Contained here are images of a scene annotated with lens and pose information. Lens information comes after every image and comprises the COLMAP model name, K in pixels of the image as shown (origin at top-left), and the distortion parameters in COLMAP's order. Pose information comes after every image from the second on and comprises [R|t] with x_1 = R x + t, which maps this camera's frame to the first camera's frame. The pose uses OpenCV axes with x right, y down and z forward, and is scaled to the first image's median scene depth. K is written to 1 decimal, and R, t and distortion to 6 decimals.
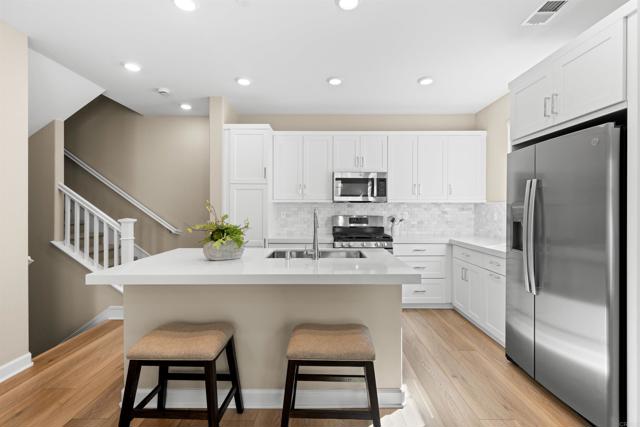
lens RADIAL K [[308.4, 0, 324.5], [0, 308.4, 213.4], [0, 0, 1]] dist [0.001329, -0.000001]
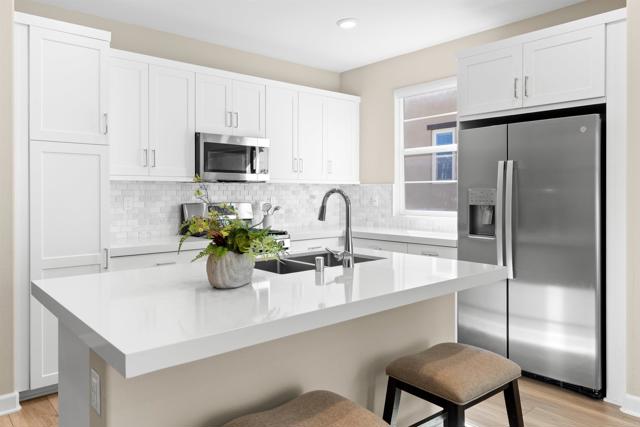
lens RADIAL K [[463.0, 0, 318.4], [0, 463.0, 195.8], [0, 0, 1]] dist [0.026673, 0.001304]
pose [[0.768167, -0.006963, 0.640212, -0.363258], [0.012088, 0.999920, -0.003628, -0.001171], [-0.640136, 0.010526, 0.768190, 0.133902]]
